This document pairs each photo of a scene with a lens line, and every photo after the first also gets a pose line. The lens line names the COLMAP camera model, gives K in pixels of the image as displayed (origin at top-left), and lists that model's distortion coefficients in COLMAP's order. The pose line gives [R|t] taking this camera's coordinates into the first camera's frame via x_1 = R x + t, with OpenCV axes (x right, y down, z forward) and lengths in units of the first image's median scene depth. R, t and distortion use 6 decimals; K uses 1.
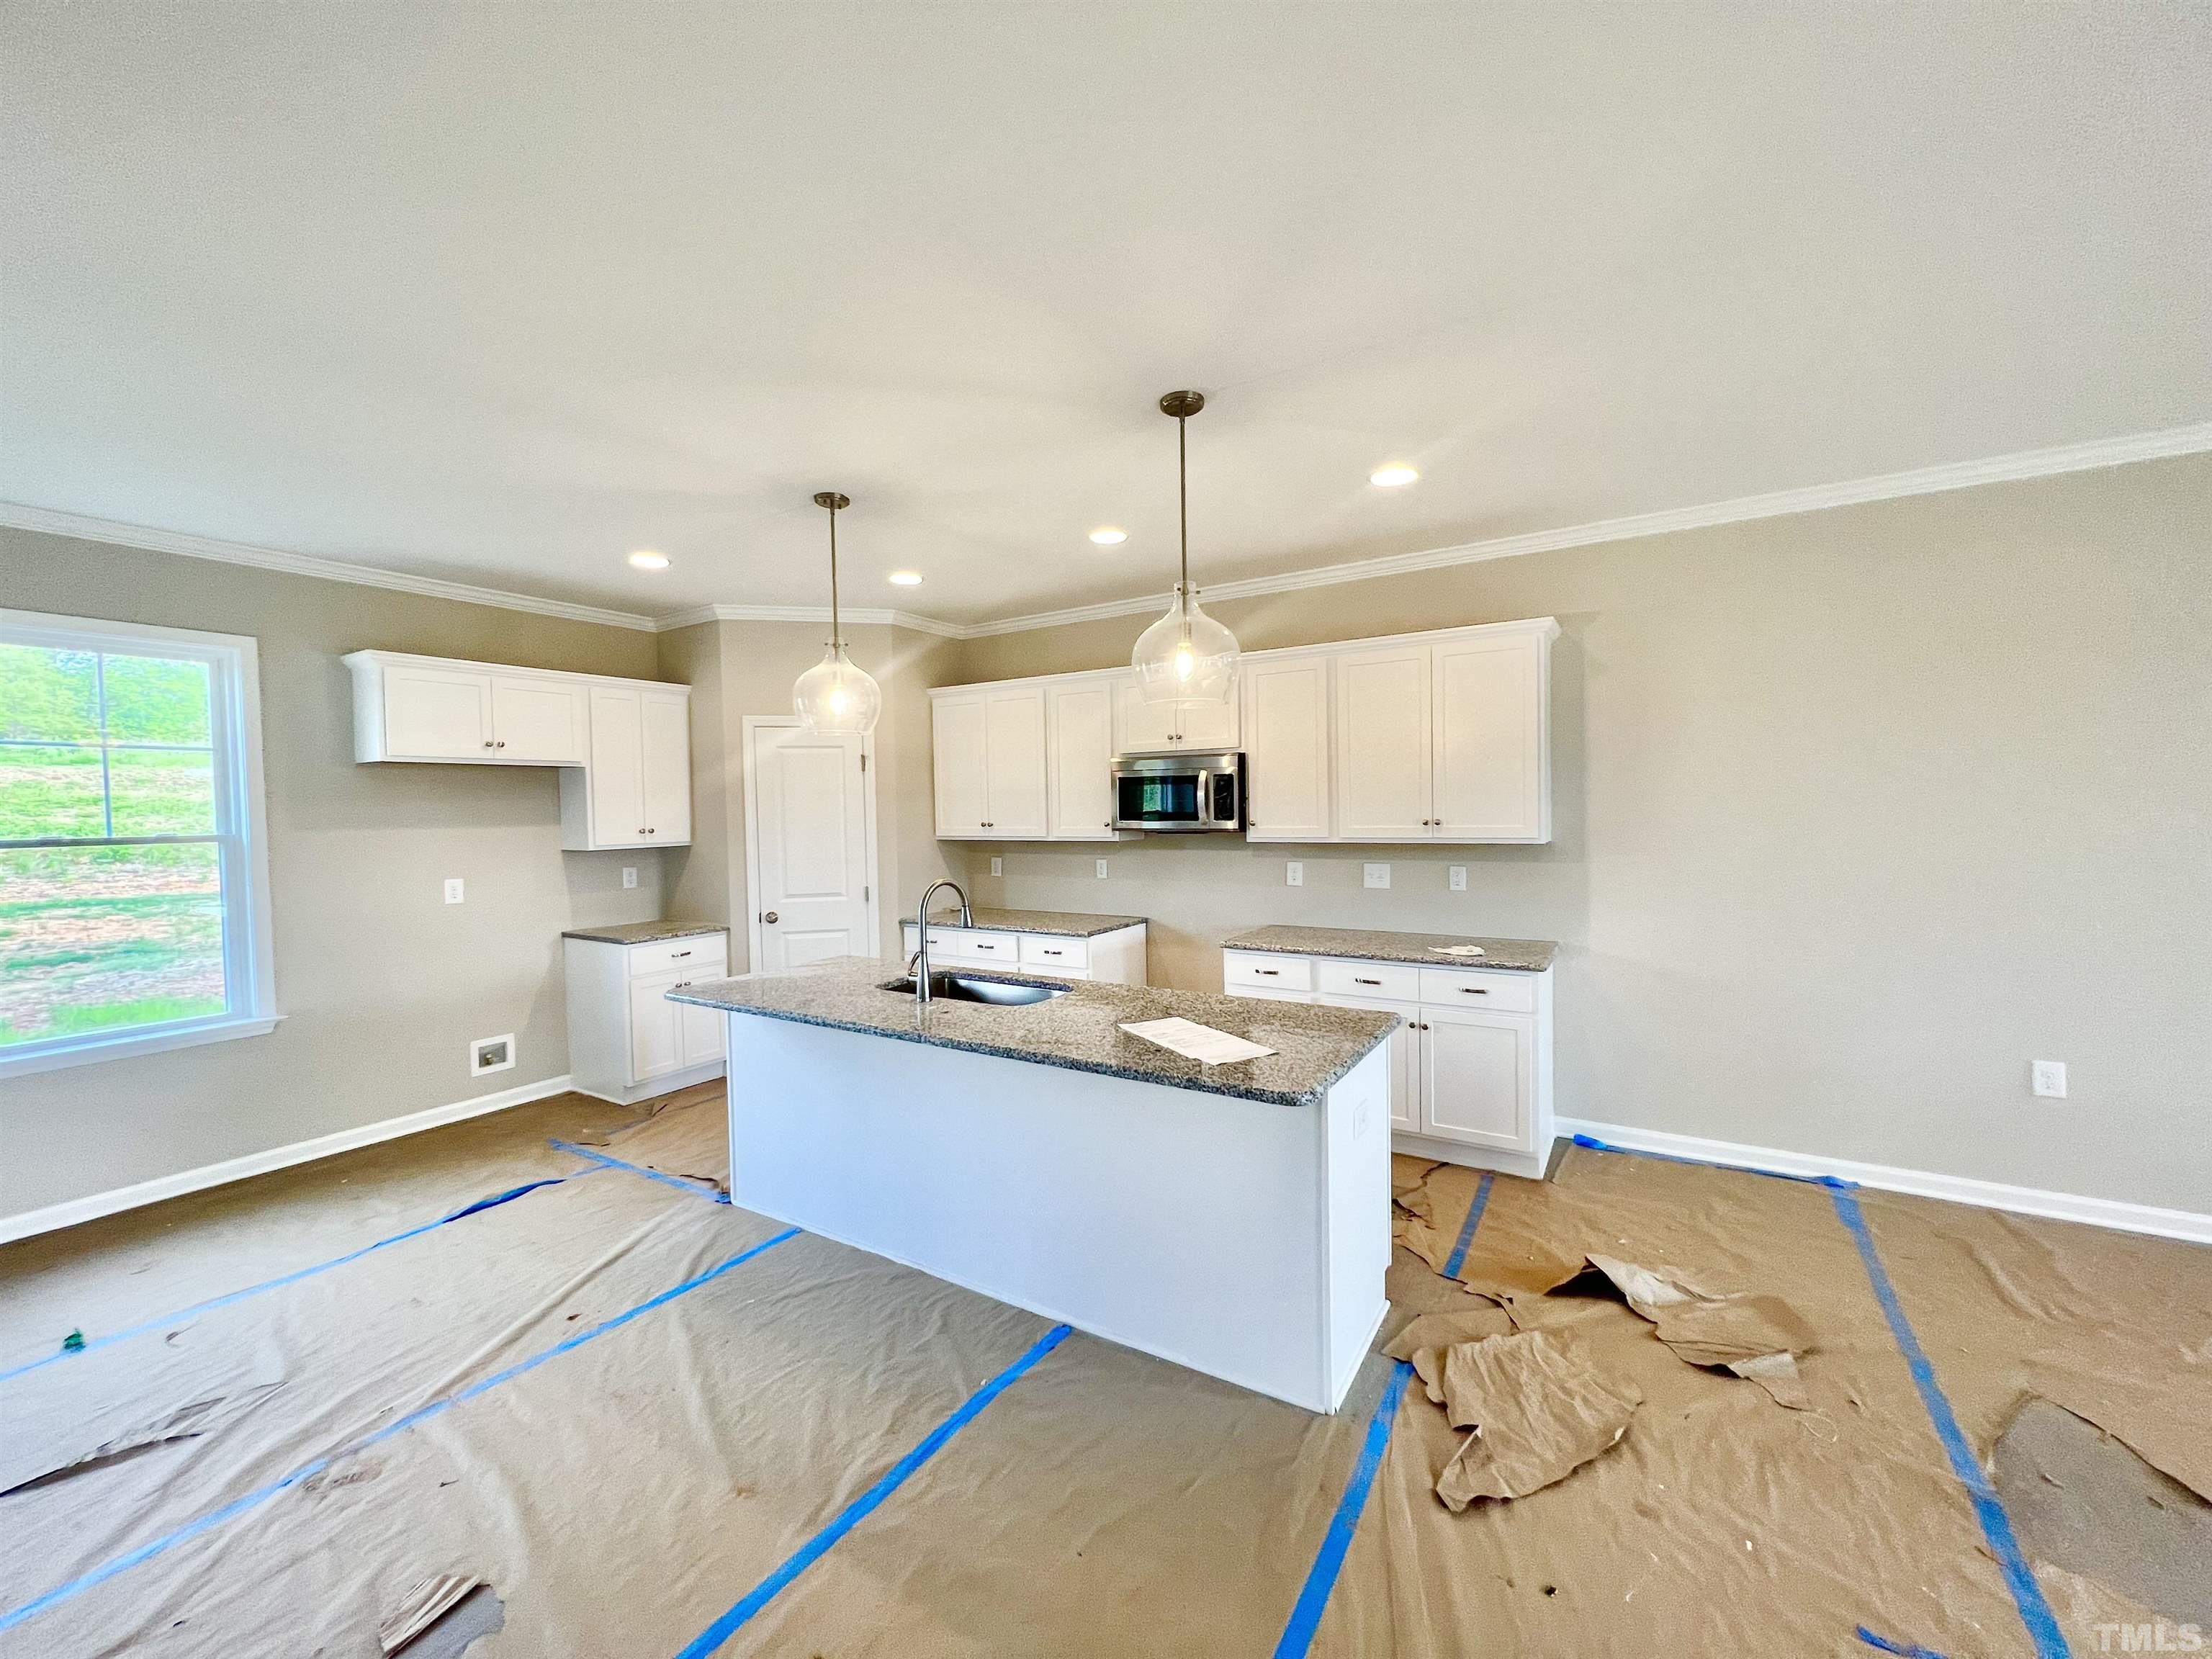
lens RADIAL K [[875.6, 0, 1105.3], [0, 875.6, 837.6], [0, 0, 1]] dist [-0.000808, 0.000188]
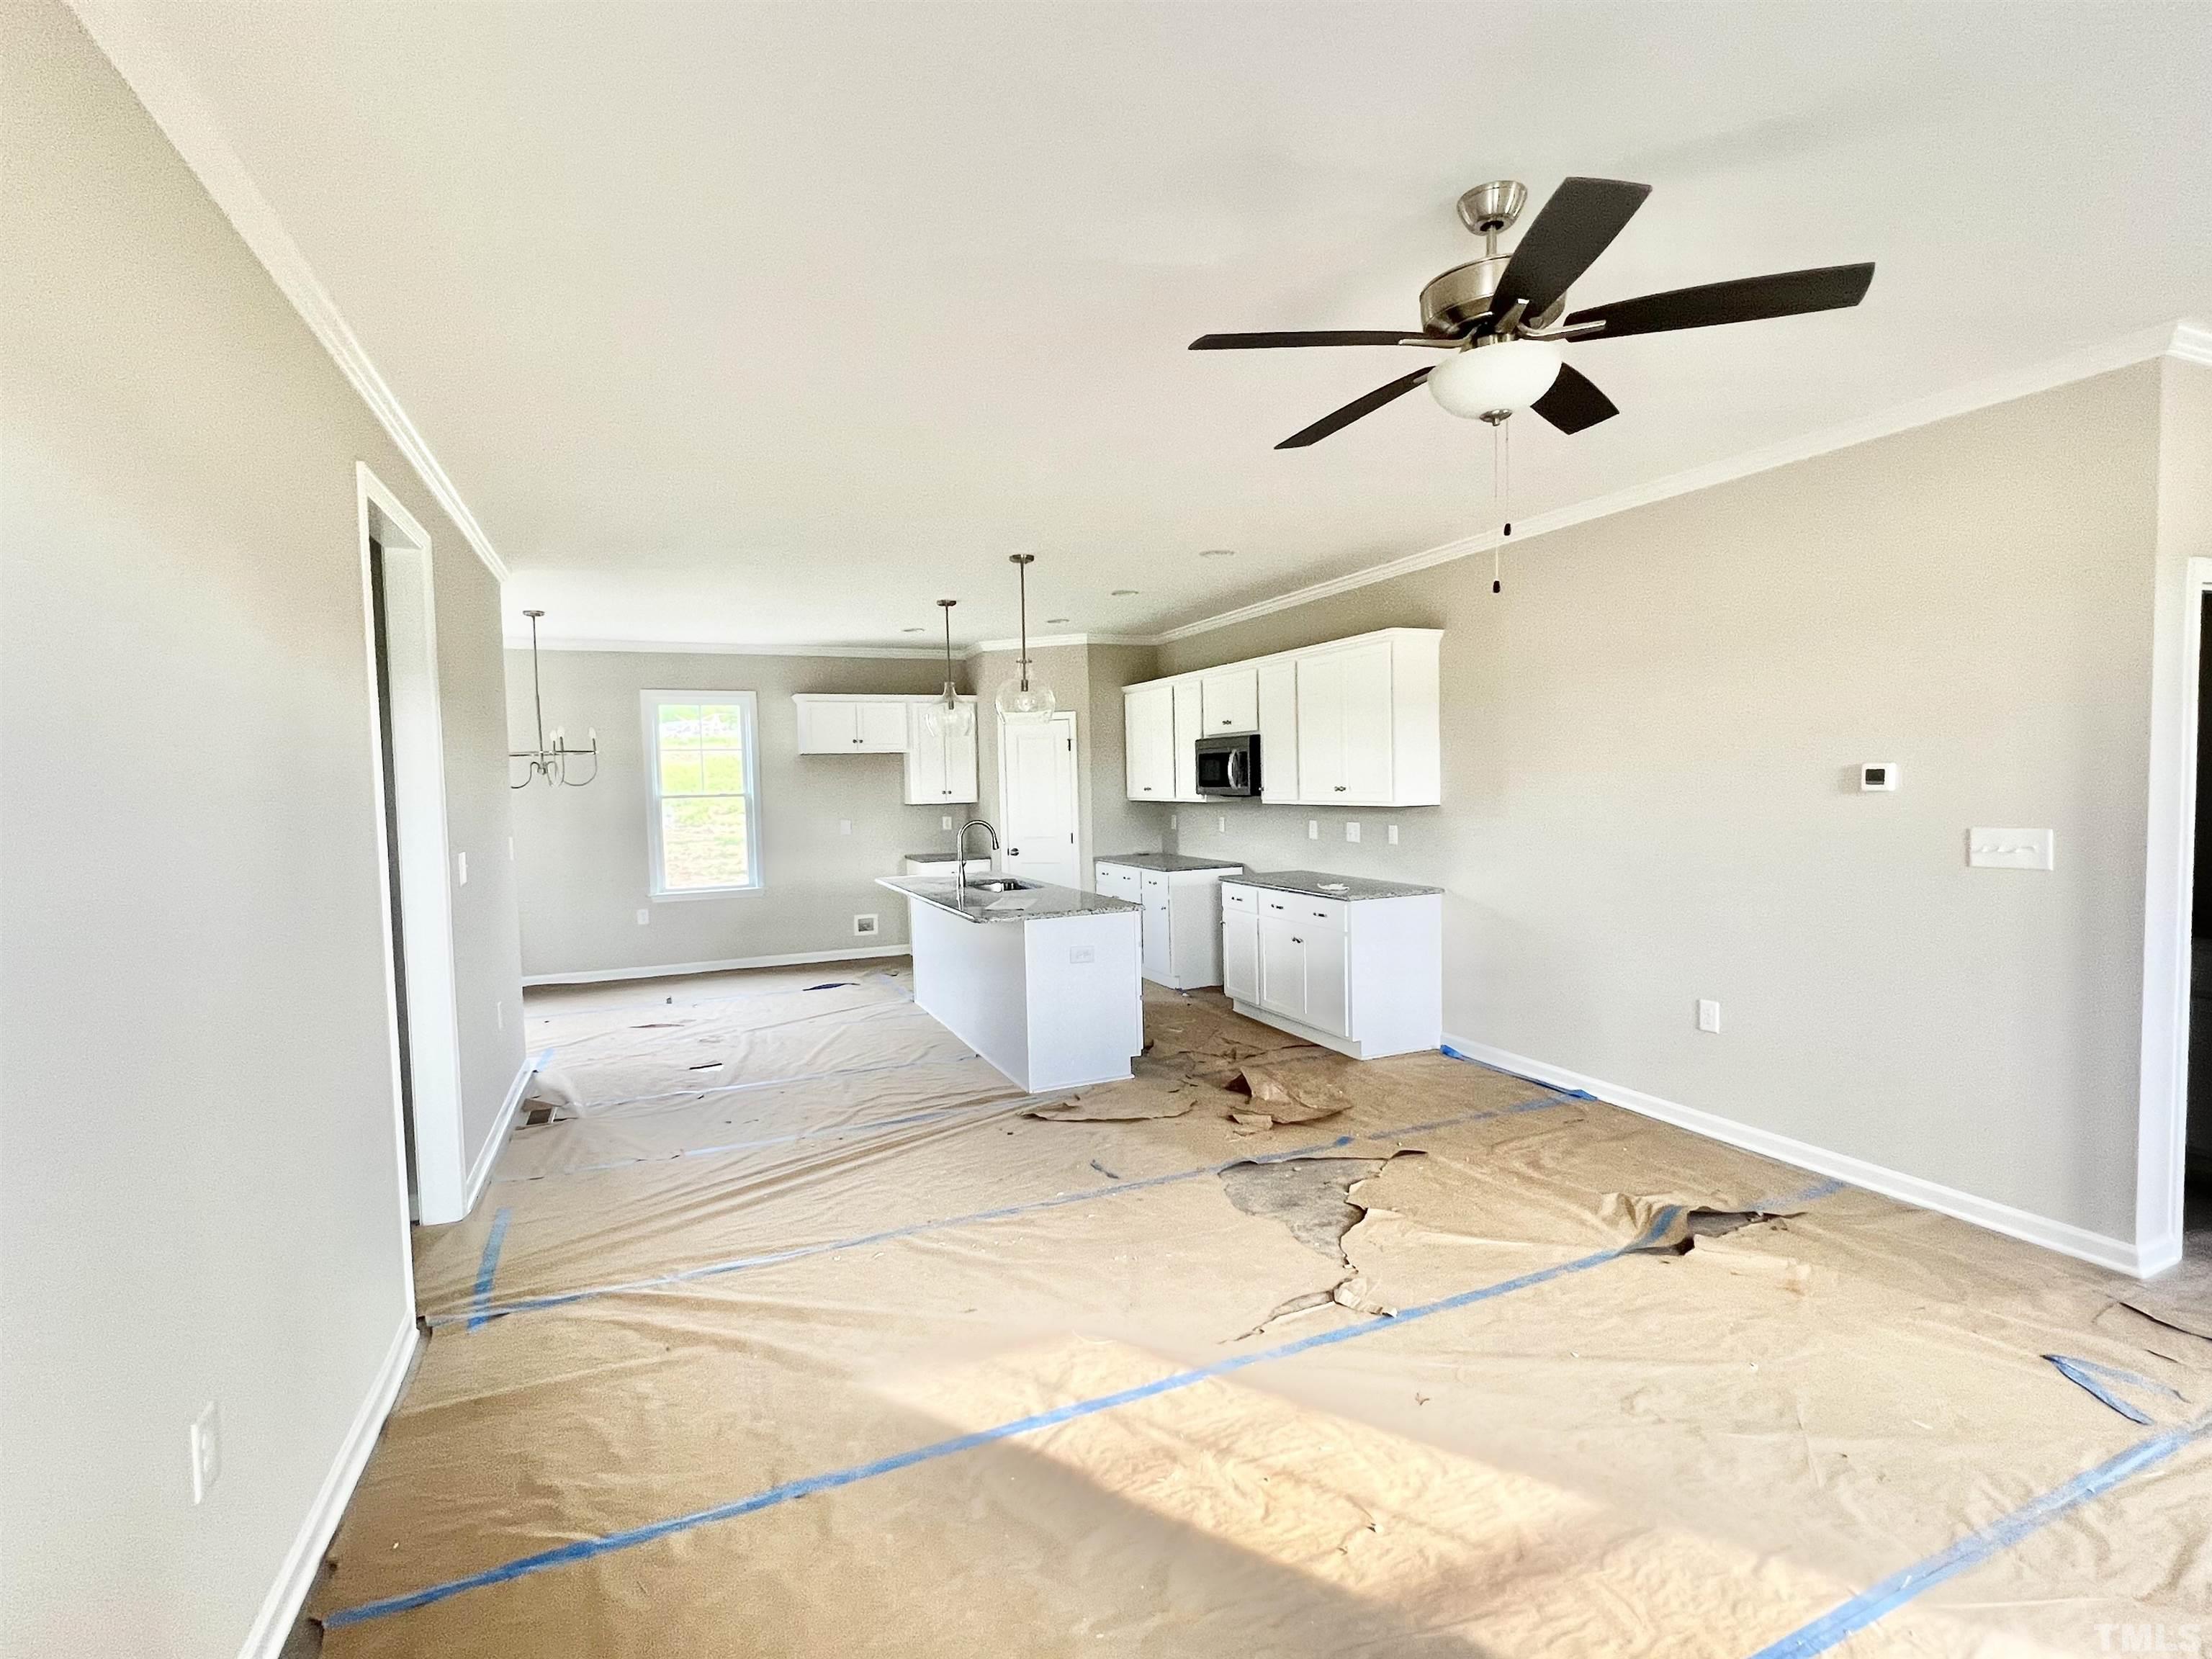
lens RADIAL K [[1029.0, 0, 1100.2], [0, 1029.0, 833.9], [0, 0, 1]] dist [-0.001130, 0.000305]
pose [[0.823876, 0.027834, -0.566086, 0.827117], [-0.009959, 0.999350, 0.034642, -0.000241], [0.566682, -0.022903, 0.823618, -0.390130]]
